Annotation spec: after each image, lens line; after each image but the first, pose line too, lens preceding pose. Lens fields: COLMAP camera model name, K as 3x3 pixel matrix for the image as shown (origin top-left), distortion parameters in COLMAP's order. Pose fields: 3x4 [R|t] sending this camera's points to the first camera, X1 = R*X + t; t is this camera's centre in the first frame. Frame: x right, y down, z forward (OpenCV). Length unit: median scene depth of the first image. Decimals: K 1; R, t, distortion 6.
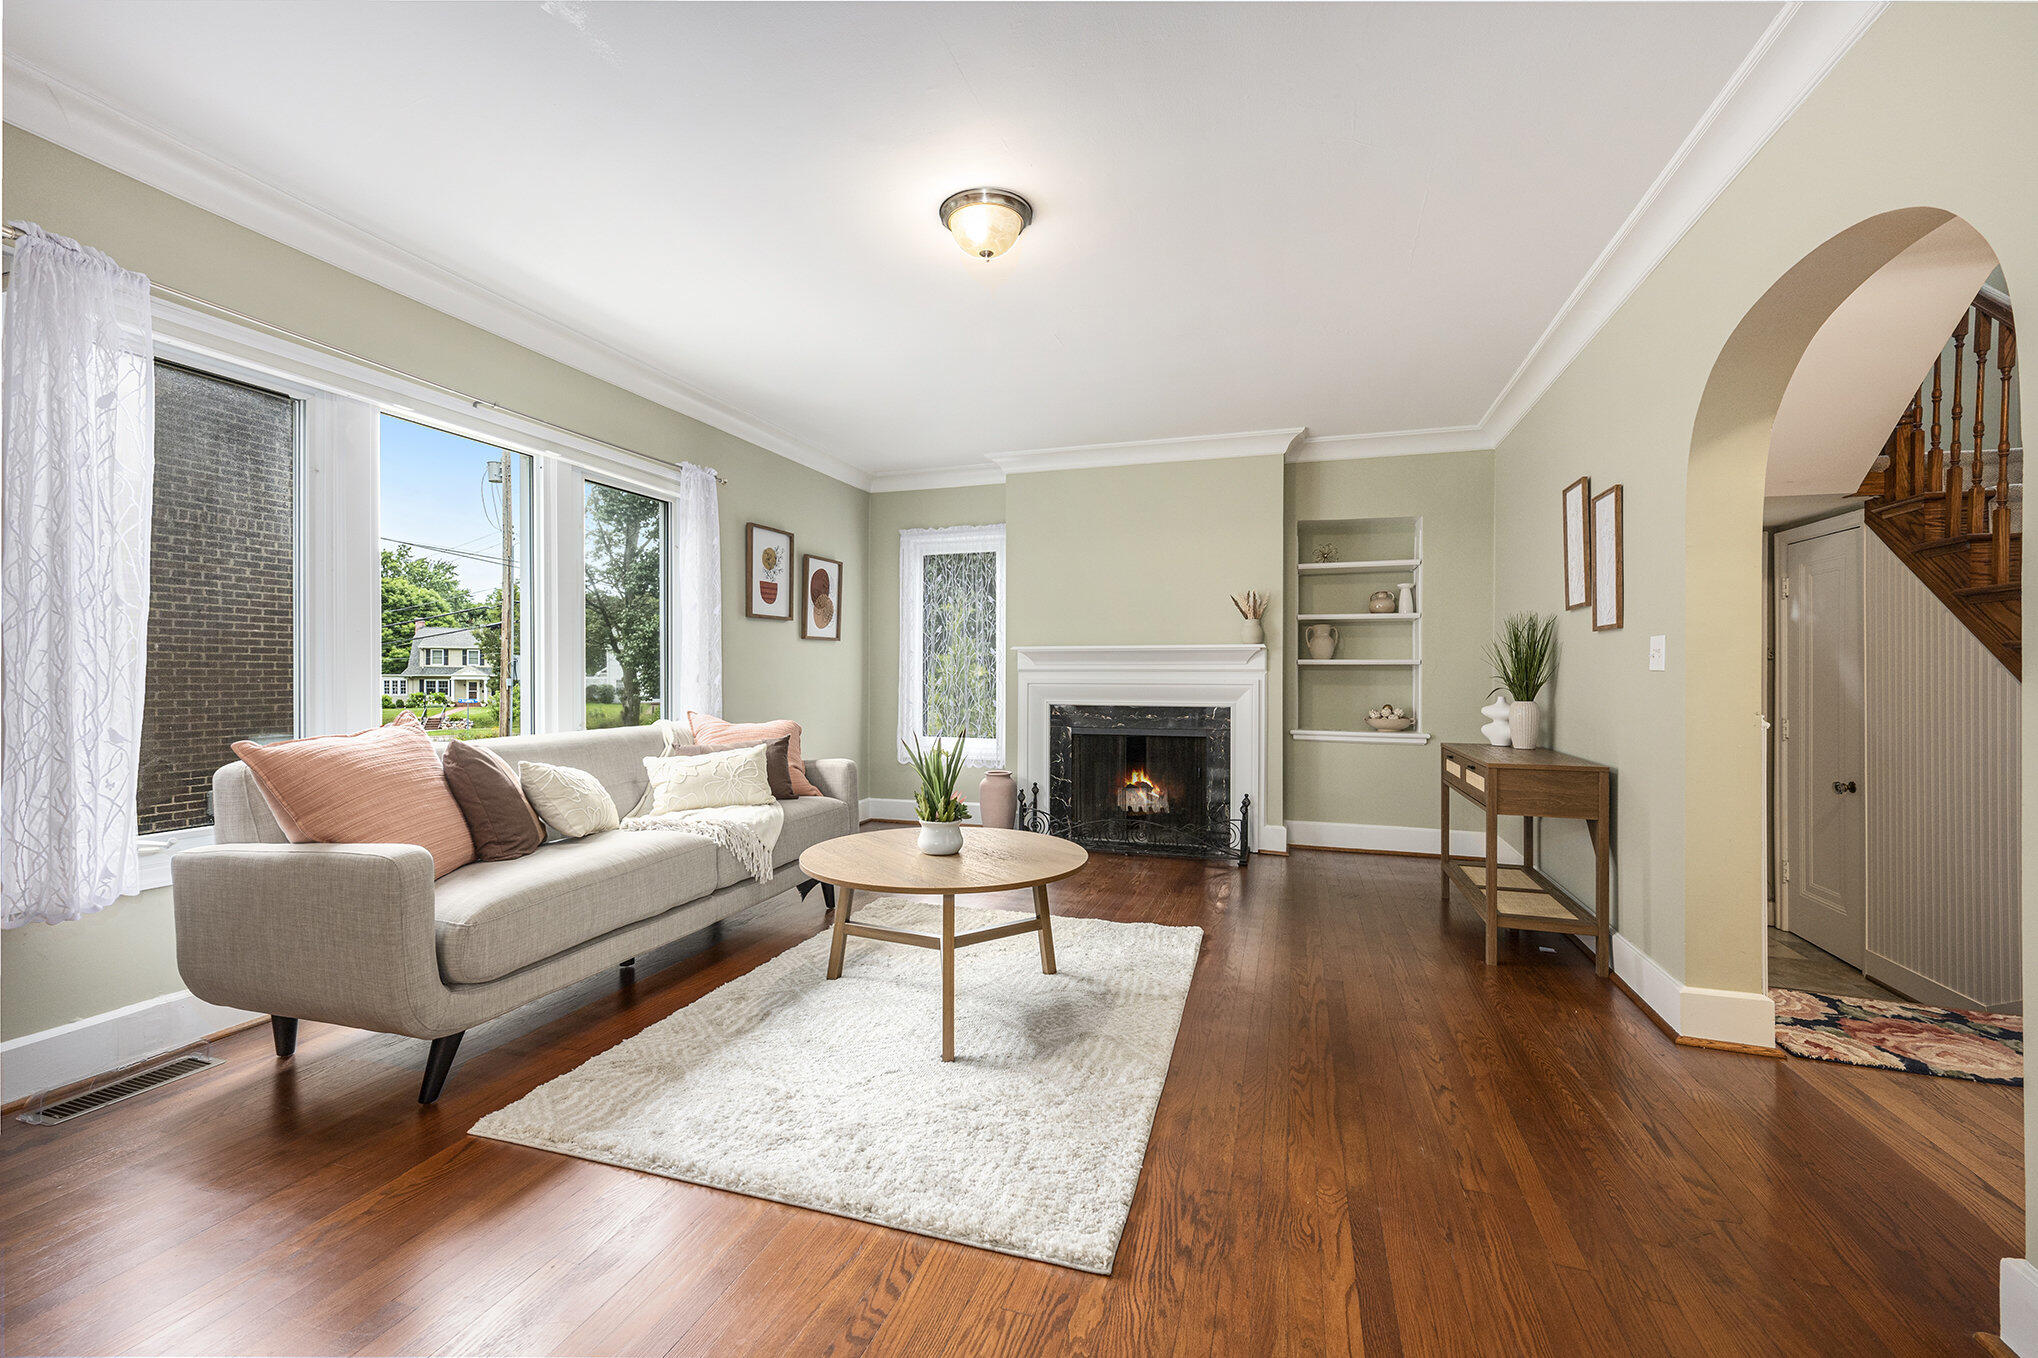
lens RADIAL K [[838.7, 0, 1024.6], [0, 838.7, 676.8], [0, 0, 1]] dist [0.009879, 0.000249]
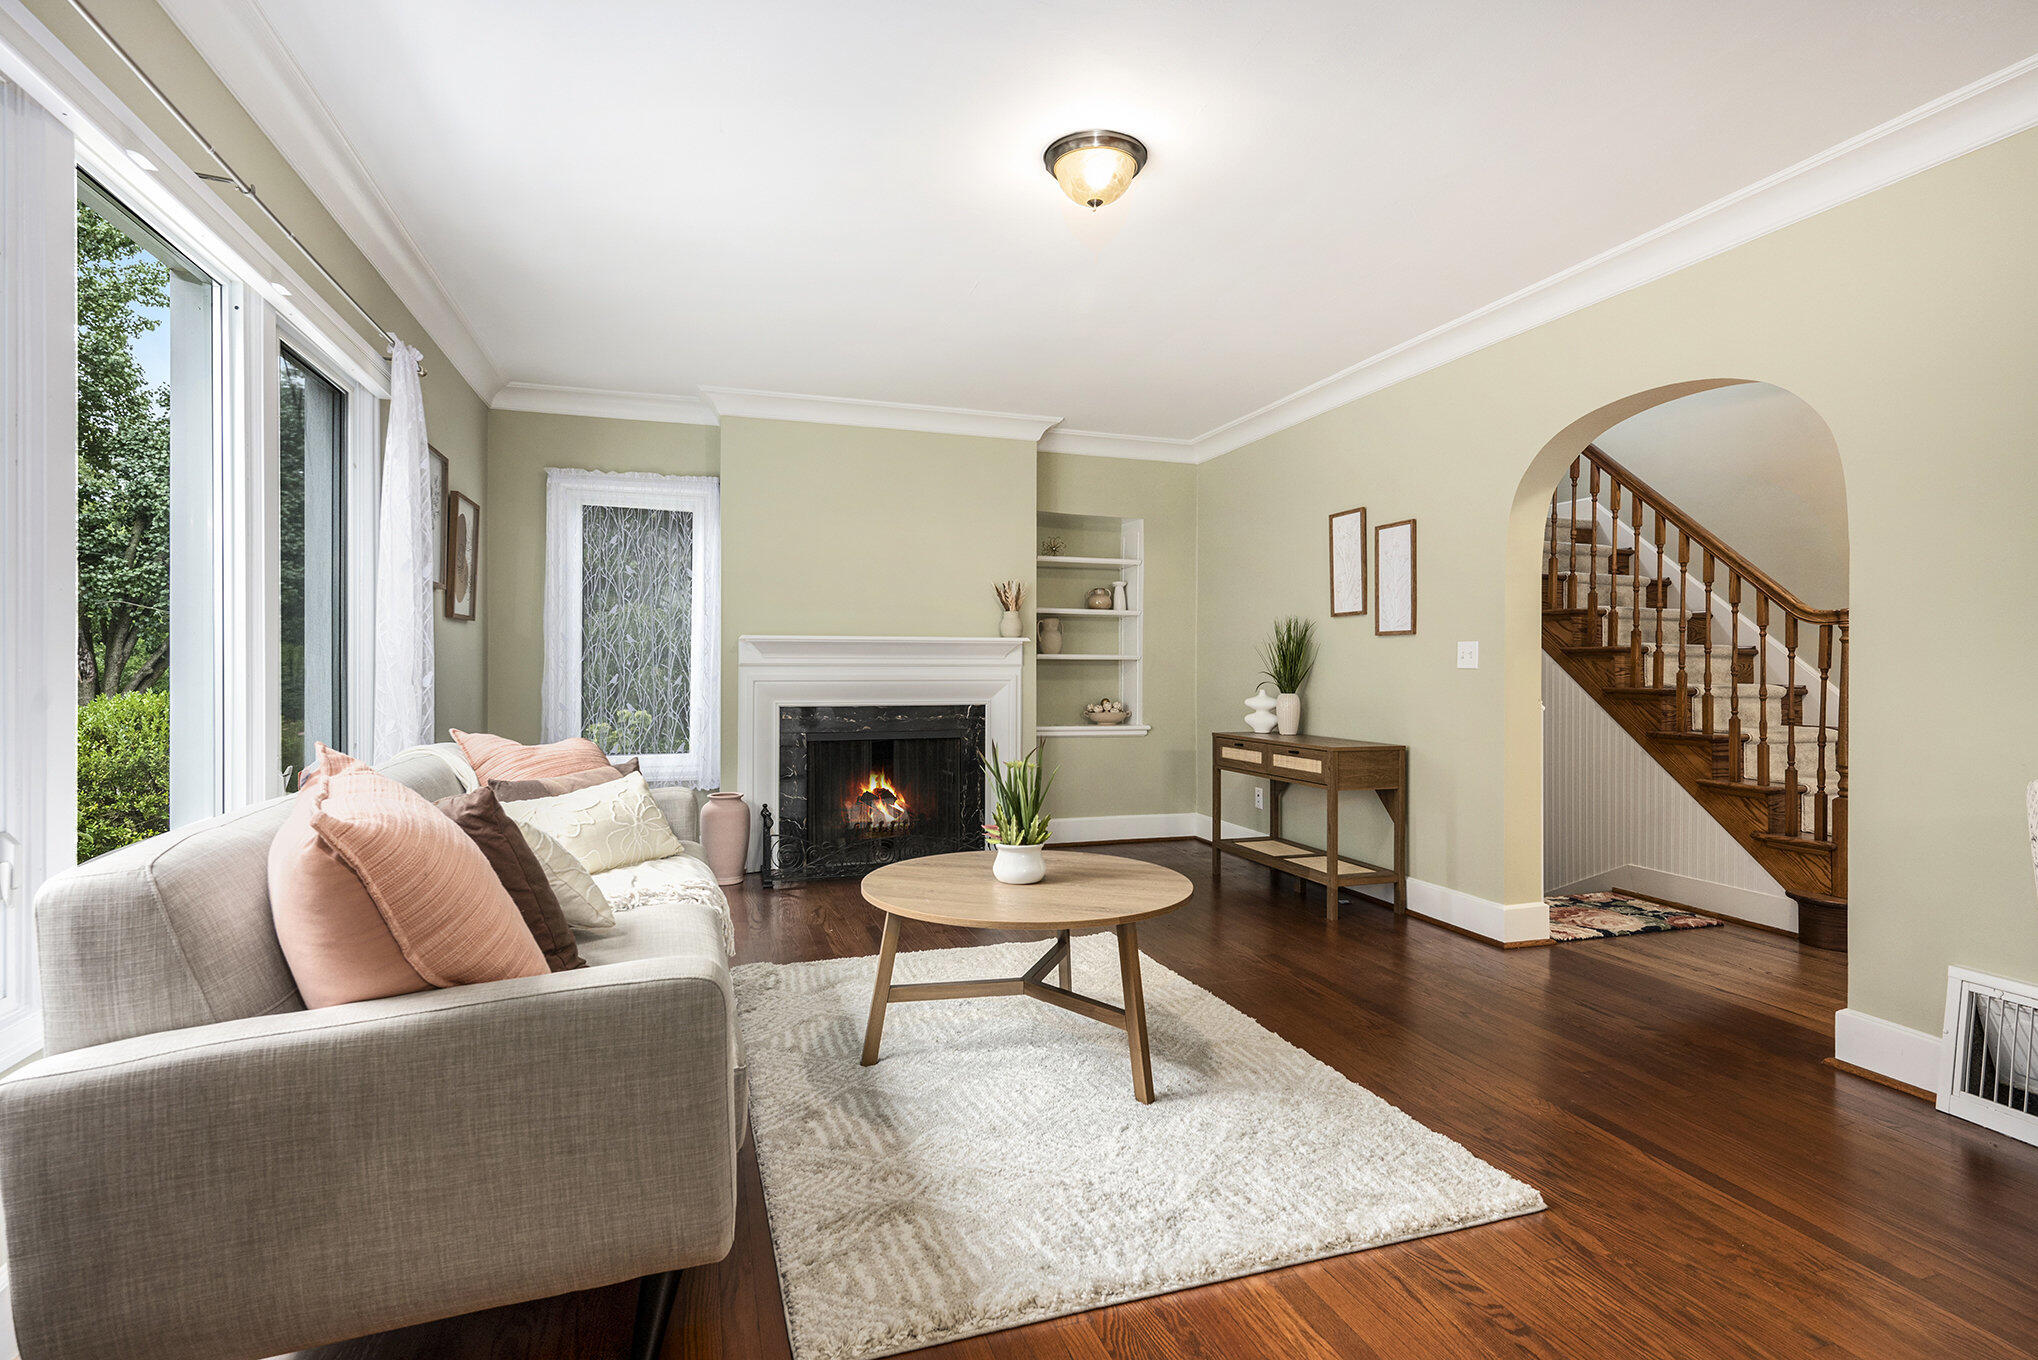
lens RADIAL K [[964.1, 0, 1022.3], [0, 964.1, 681.2], [0, 0, 1]] dist [0.005348, -0.000960]
pose [[0.806281, -0.007911, 0.591480, -0.367009], [0.000967, 0.999927, 0.012056, -0.002838], [-0.591532, -0.009149, 0.806230, 0.114240]]
